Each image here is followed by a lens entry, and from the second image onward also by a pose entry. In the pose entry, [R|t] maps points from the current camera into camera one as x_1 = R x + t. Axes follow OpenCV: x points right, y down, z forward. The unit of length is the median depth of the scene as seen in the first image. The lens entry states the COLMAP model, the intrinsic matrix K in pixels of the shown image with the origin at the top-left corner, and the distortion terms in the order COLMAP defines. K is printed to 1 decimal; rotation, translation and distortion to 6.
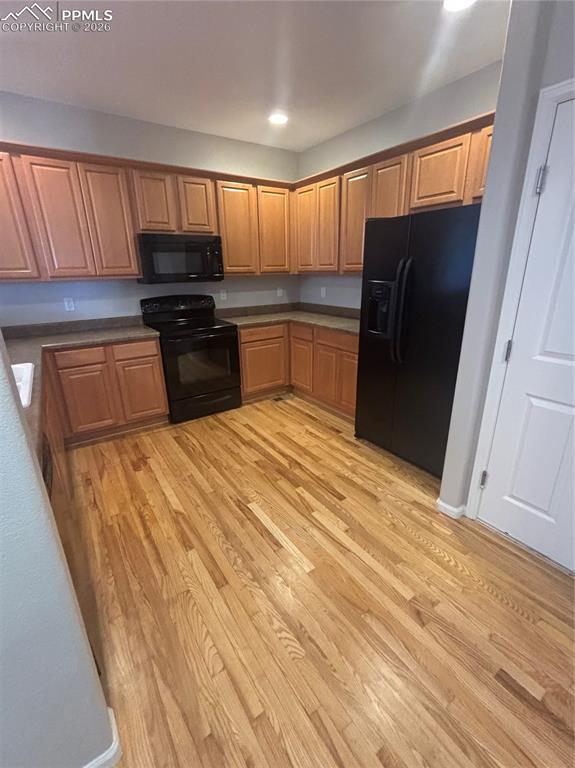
lens RADIAL K [[340.8, 0, 289.6], [0, 340.8, 380.8], [0, 0, 1]] dist [0.002137, 0.000445]
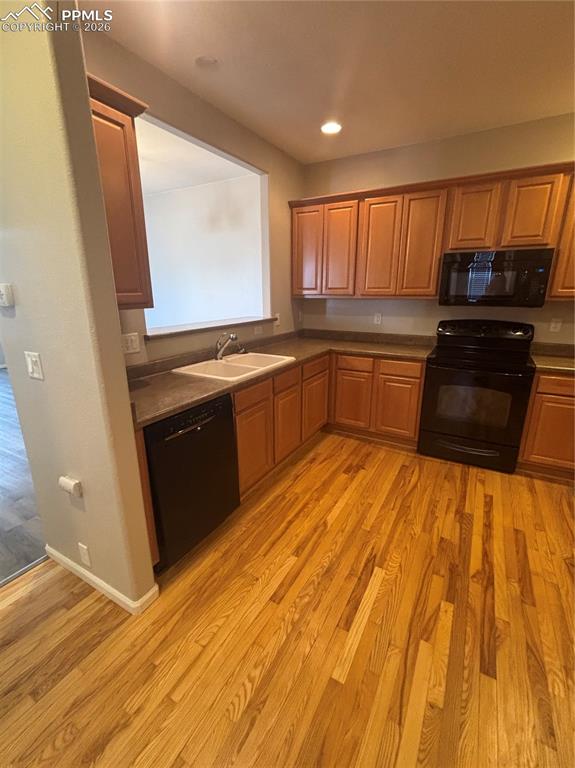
lens RADIAL K [[340.8, 0, 288.9], [0, 340.8, 382.4], [0, 0, 1]] dist [0.002137, 0.000445]
pose [[0.438417, 0.257088, -0.861218, 0.329707], [-0.291003, 0.947204, 0.134617, -0.102679], [0.850357, 0.191599, 0.490084, 0.258629]]
